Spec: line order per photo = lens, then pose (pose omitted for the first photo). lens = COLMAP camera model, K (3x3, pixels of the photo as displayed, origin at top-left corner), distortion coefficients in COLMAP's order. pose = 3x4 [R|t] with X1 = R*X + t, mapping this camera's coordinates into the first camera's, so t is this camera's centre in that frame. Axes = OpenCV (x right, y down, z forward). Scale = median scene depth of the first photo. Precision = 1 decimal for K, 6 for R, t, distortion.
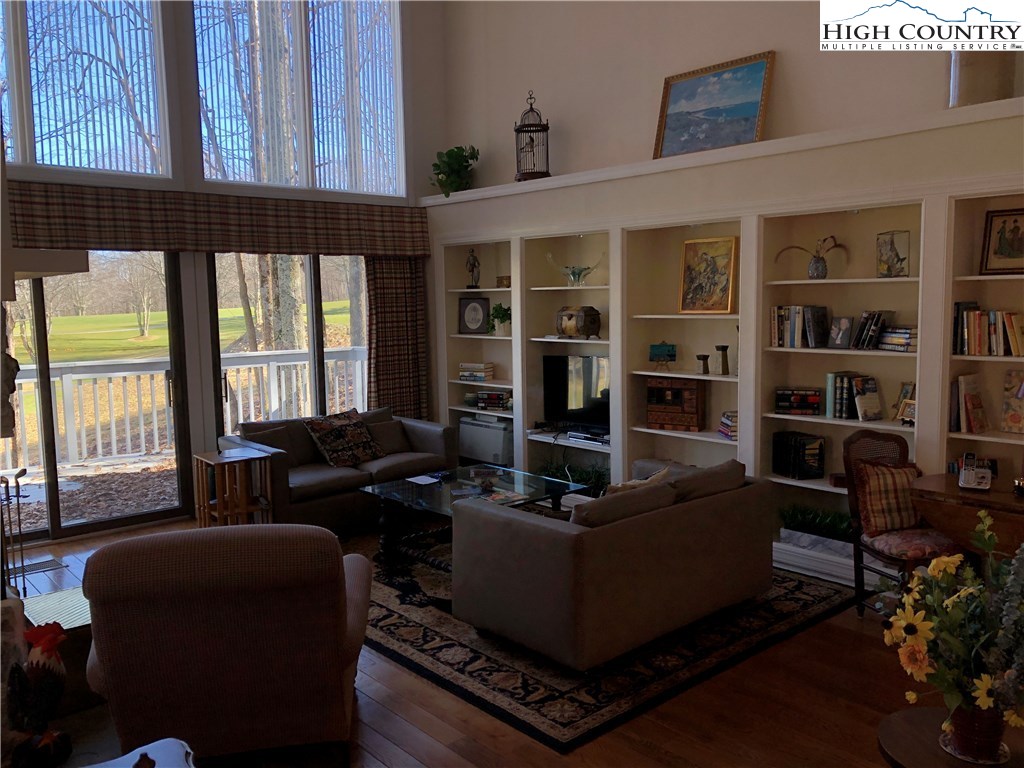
lens RADIAL K [[831.8, 0, 507.8], [0, 831.8, 384.1], [0, 0, 1]] dist [0.013913, 0.004354]
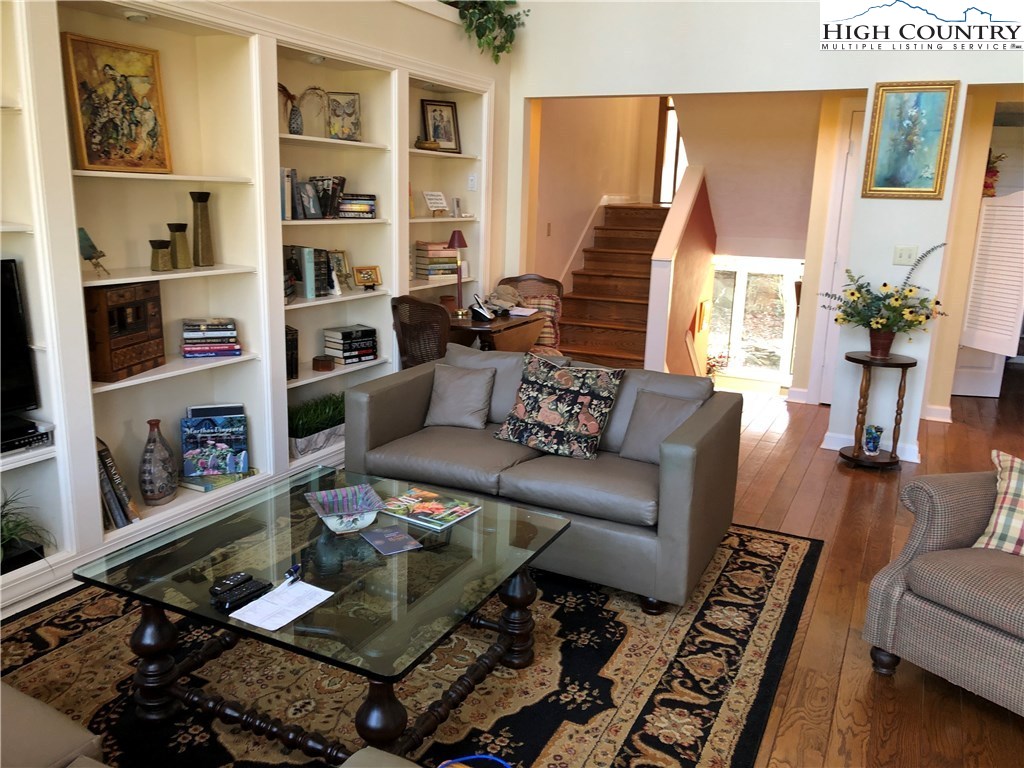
lens RADIAL K [[831.8, 0, 506.7], [0, 831.8, 381.8], [0, 0, 1]] dist [0.013913, 0.004354]
pose [[-0.372917, -0.202090, 0.905589, -0.578188], [0.071278, 0.966870, 0.245117, -0.086165], [-0.925123, 0.155957, -0.346158, 1.268634]]
